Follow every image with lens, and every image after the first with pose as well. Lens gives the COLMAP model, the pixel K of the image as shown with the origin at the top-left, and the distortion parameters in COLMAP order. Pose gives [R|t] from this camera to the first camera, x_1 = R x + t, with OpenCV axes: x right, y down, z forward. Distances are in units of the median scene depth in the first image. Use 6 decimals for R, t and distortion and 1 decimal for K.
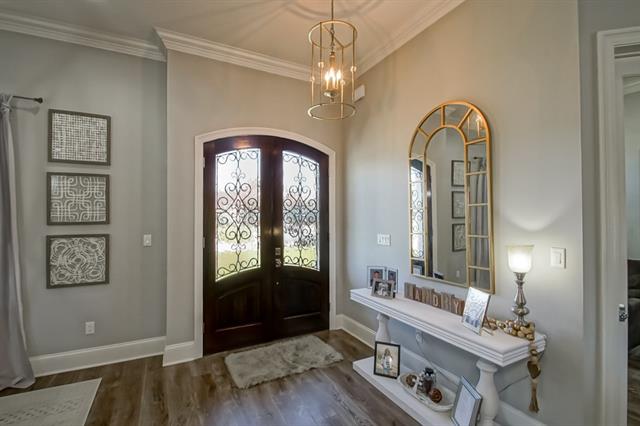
lens RADIAL K [[292.4, 0, 316.2], [0, 292.4, 215.3], [0, 0, 1]] dist [0.000899, -0.005037]
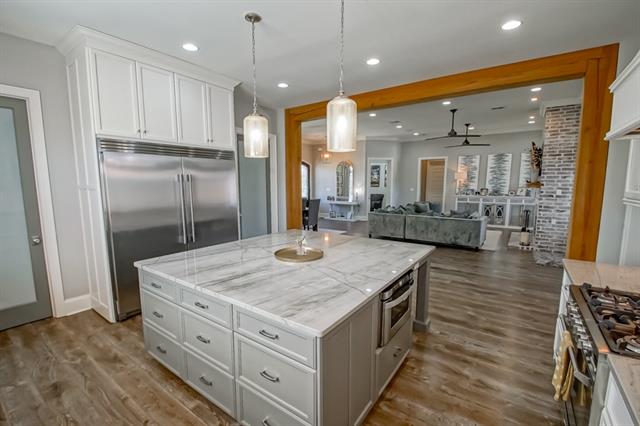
lens RADIAL K [[292.4, 0, 300.0], [0, 292.4, 220.3], [0, 0, 1]] dist [0.000899, -0.005037]
pose [[0.902409, -0.057954, 0.426966, -1.985765], [-0.000338, 0.990818, 0.135203, -0.042710], [-0.430881, -0.122153, 0.894103, -2.657200]]
